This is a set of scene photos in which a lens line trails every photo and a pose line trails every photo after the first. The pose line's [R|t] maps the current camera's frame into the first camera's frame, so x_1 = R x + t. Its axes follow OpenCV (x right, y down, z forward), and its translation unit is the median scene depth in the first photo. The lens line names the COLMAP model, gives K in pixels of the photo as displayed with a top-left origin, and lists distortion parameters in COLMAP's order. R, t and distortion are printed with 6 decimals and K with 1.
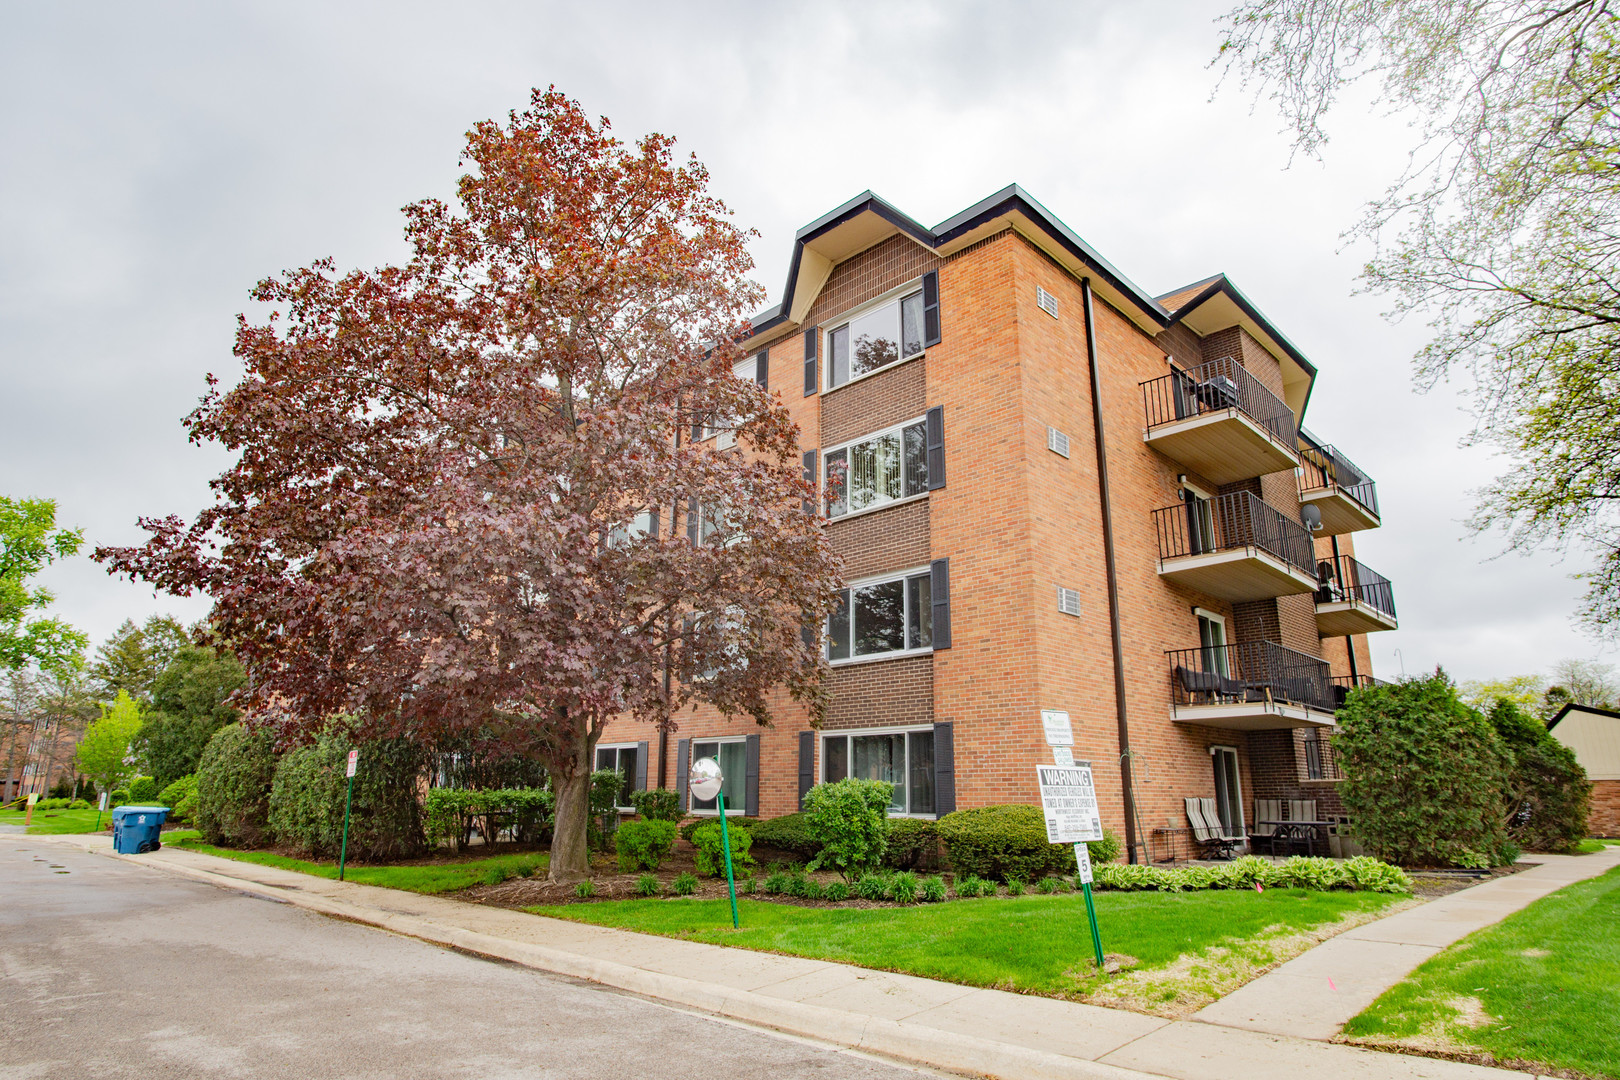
lens RADIAL K [[987.5, 0, 810.0], [0, 987.5, 540.0], [0, 0, 1]] dist [-0.052886, 0.075646]
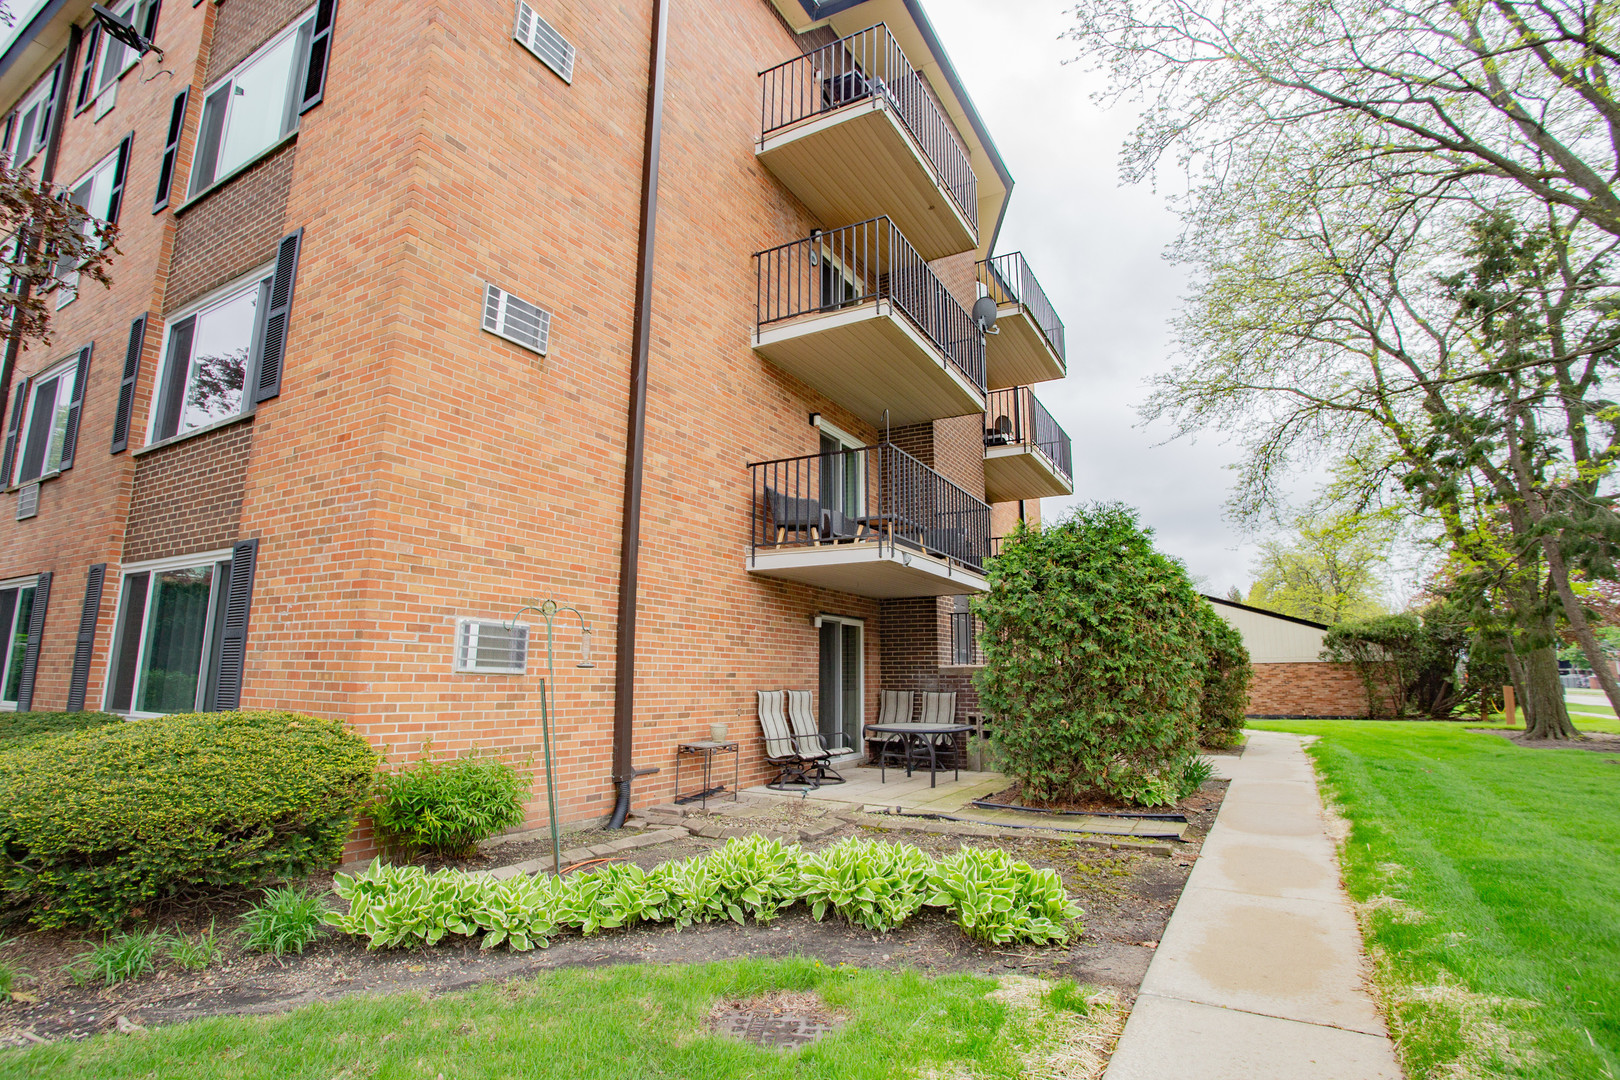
lens RADIAL K [[791.9, 0, 810.0], [0, 791.9, 540.0], [0, 0, 1]] dist [-0.031597, 0.000399]
pose [[0.972498, 0.045934, 0.228336, 0.295681], [-0.066293, 0.994400, 0.082307, 0.121686], [-0.223276, -0.095180, 0.970097, 0.505610]]
